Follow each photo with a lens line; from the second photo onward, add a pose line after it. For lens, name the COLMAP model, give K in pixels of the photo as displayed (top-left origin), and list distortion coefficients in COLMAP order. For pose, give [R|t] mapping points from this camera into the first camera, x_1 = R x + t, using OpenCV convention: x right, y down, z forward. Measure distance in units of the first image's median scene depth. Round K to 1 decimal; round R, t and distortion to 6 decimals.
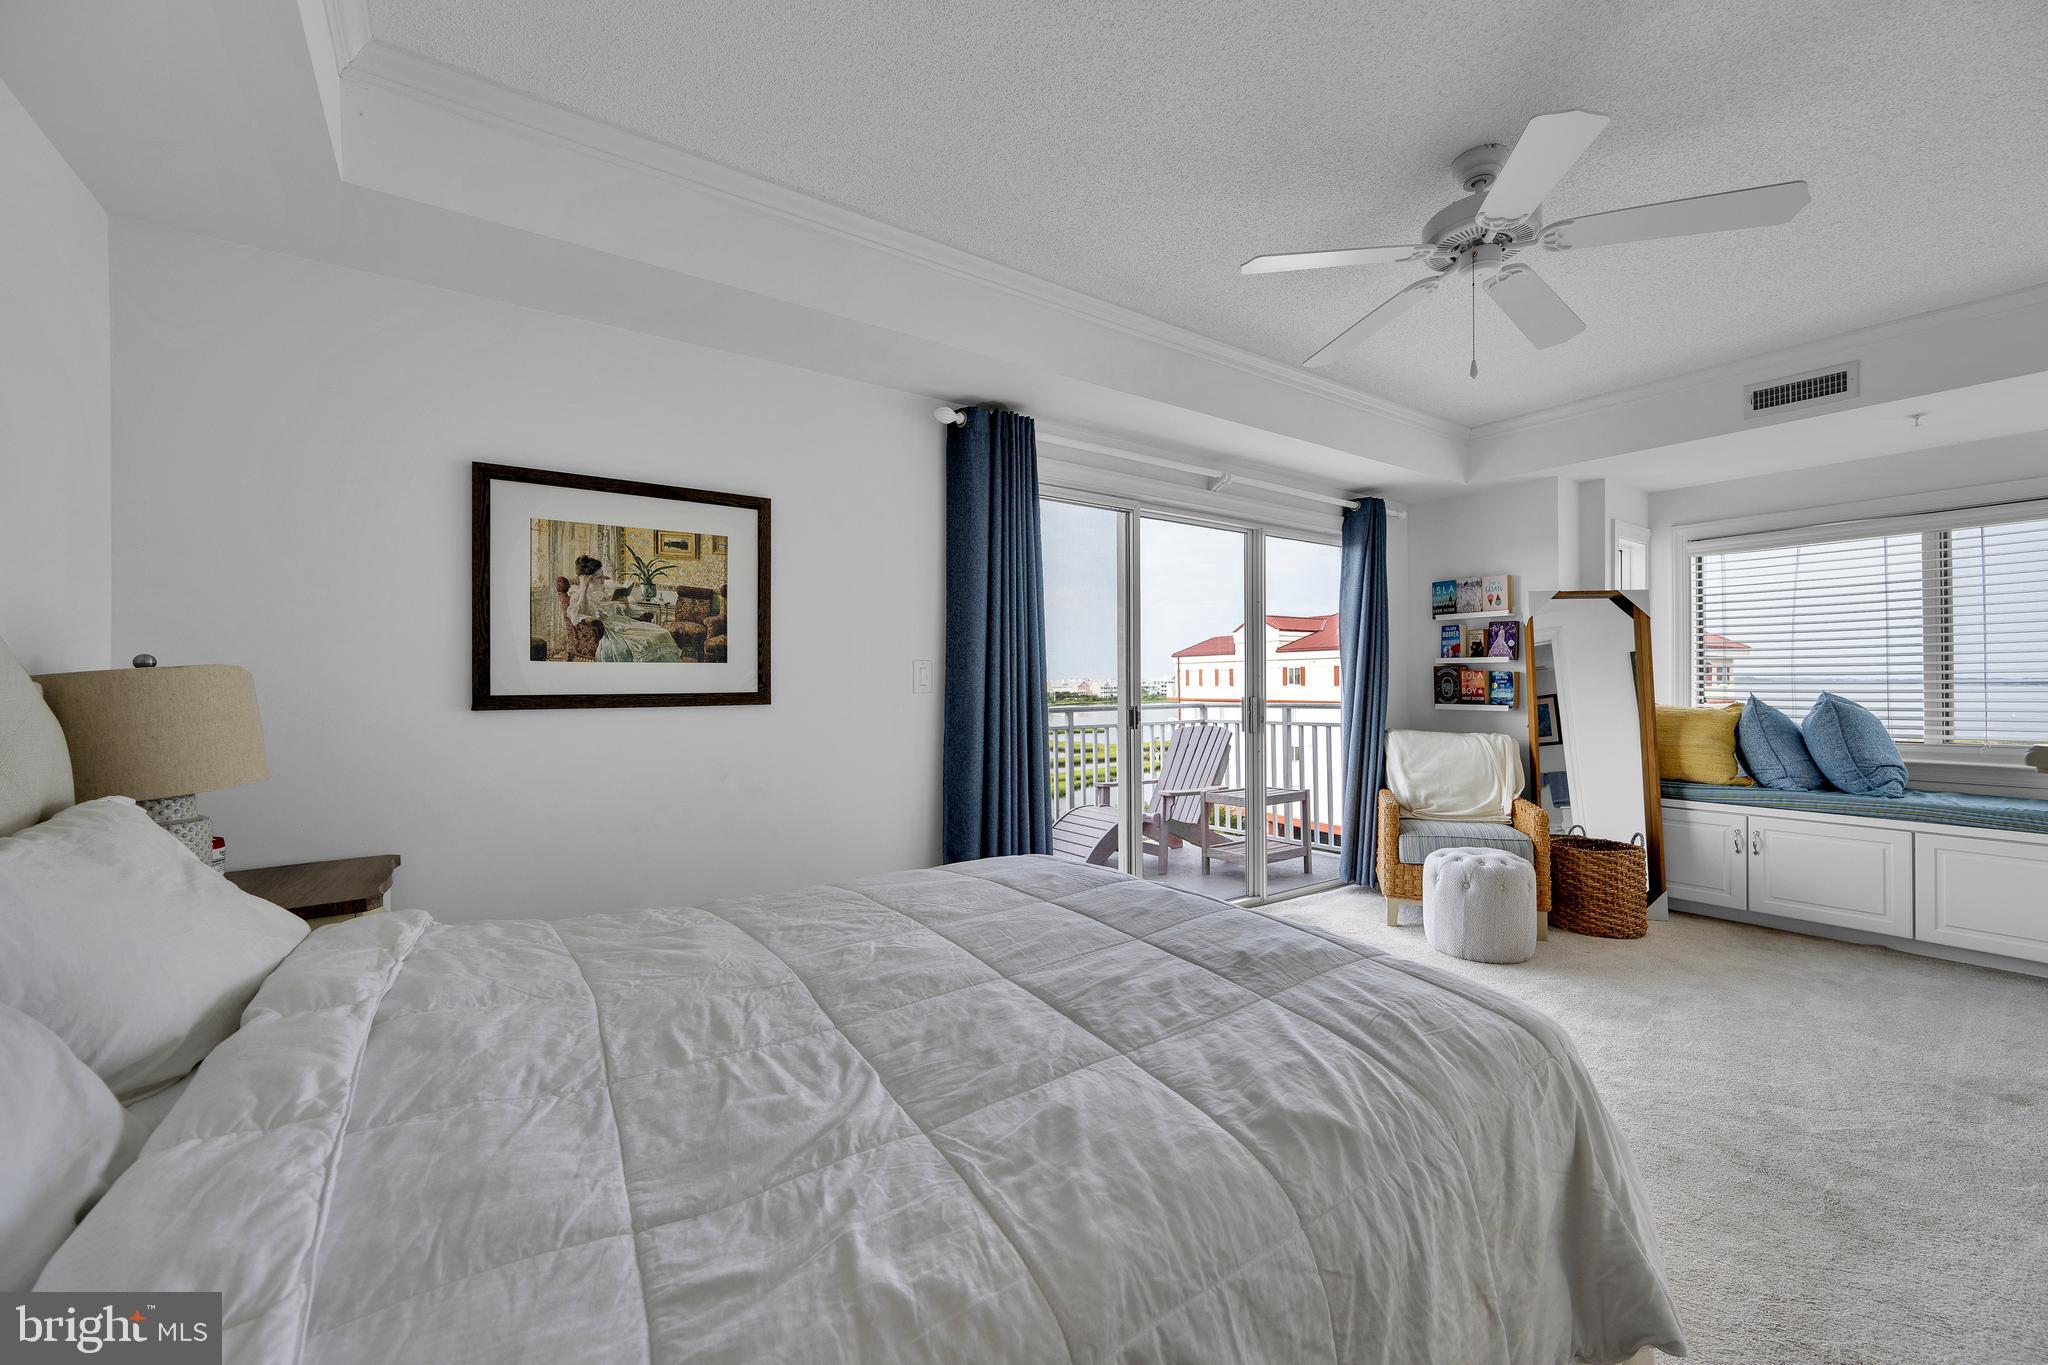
lens RADIAL K [[829.6, 0, 1020.5], [0, 829.6, 679.6], [0, 0, 1]] dist [-0.003785, 0.000847]
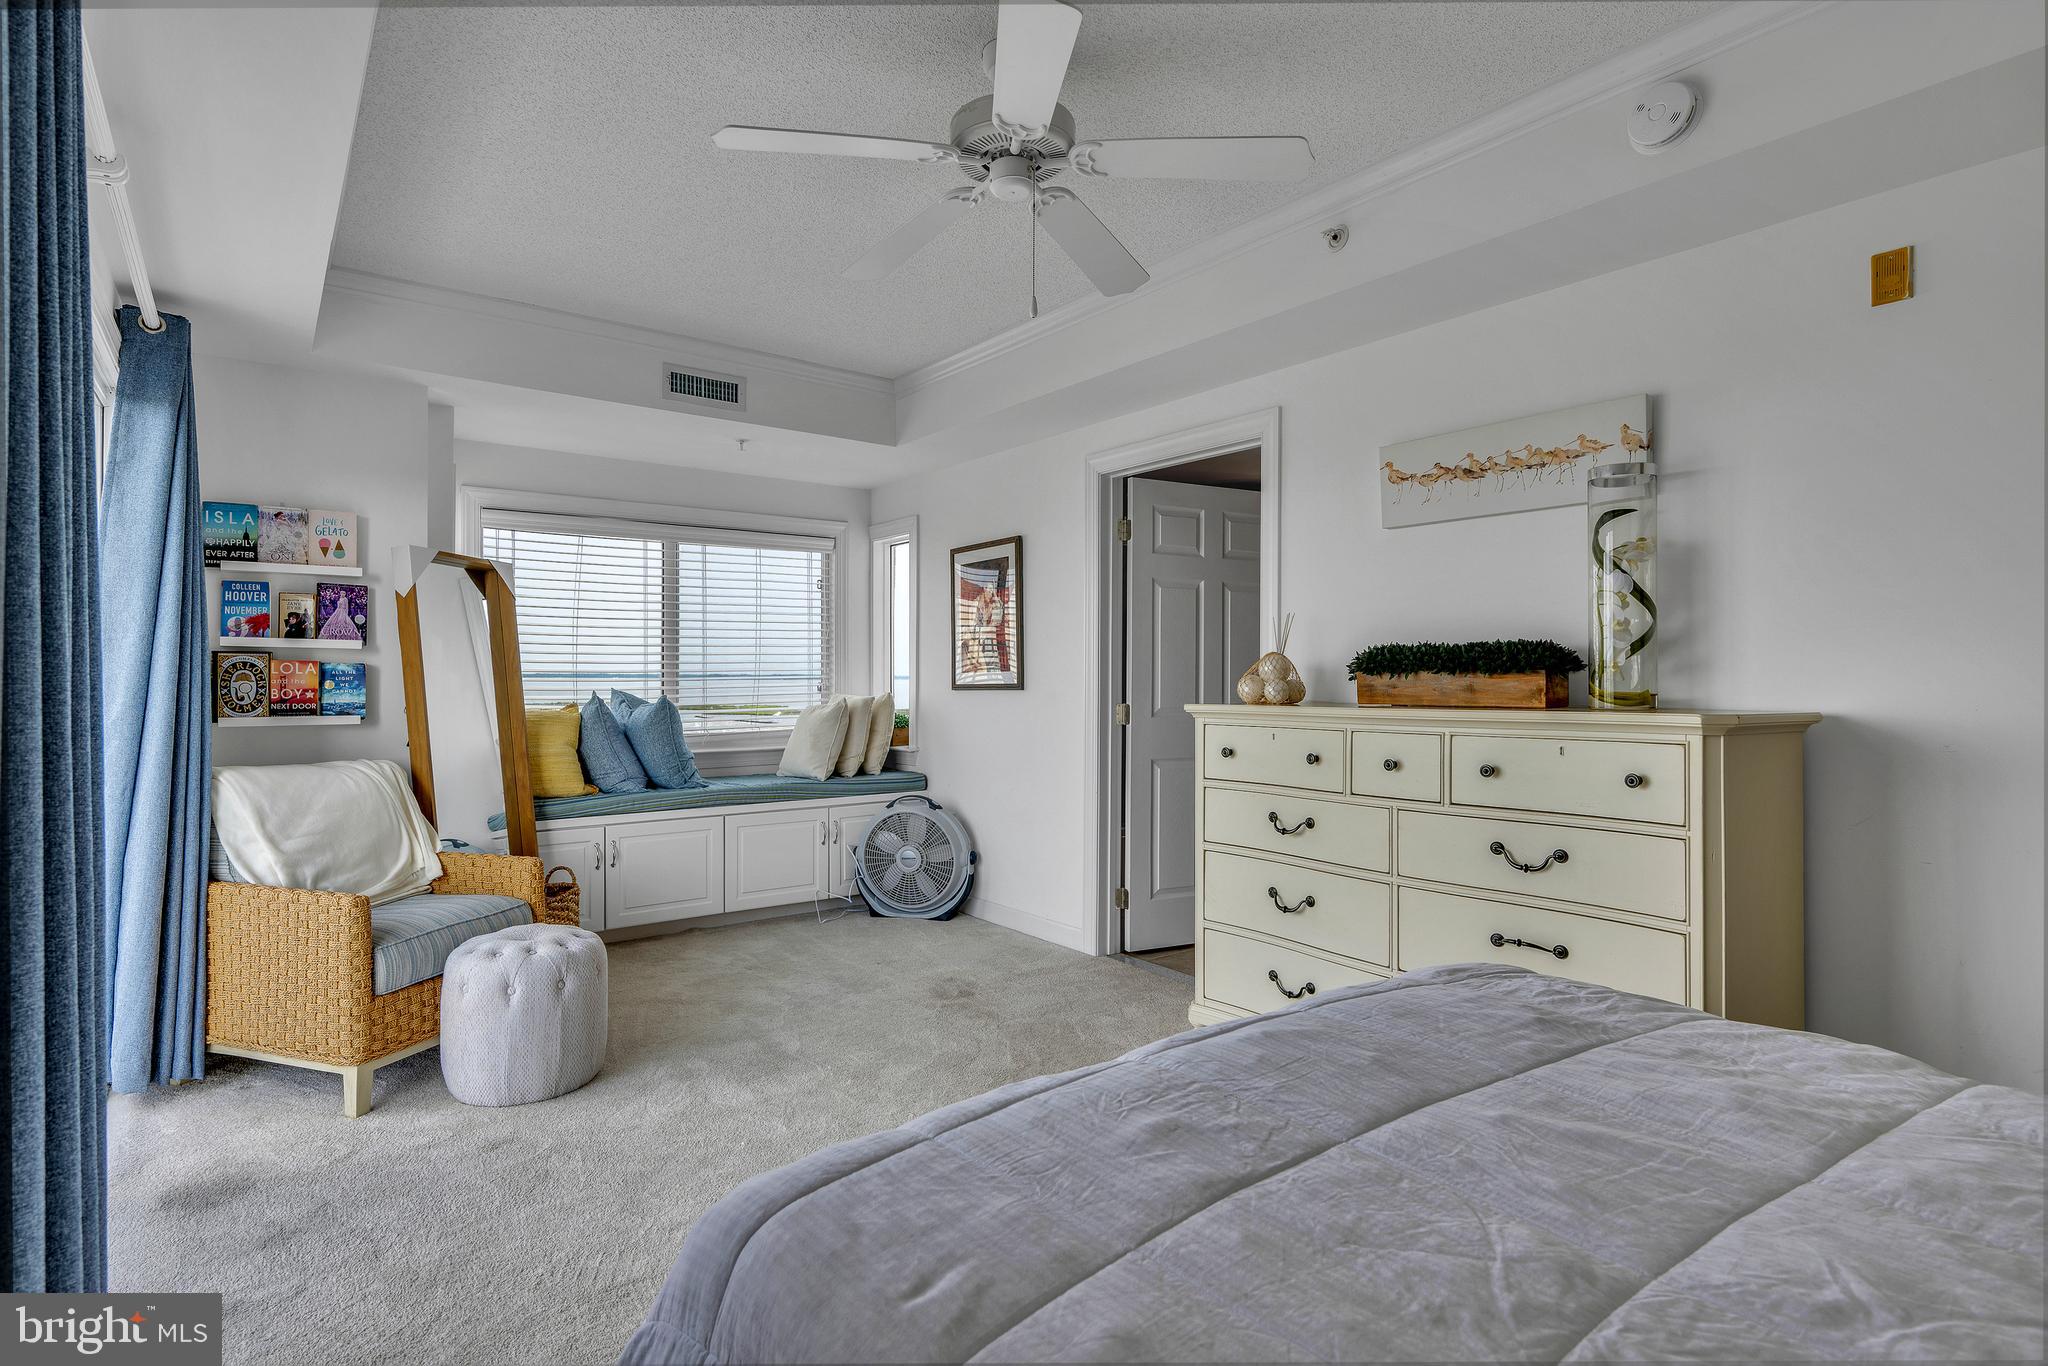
lens RADIAL K [[1026.4, 0, 1016.9], [0, 1026.4, 682.3], [0, 0, 1]] dist [-0.002343, -0.000449]
pose [[-0.047847, -0.002256, 0.998852, -0.267691], [-0.006276, 0.999978, 0.001958, 0.000680], [-0.998835, -0.006175, -0.047860, 0.589735]]
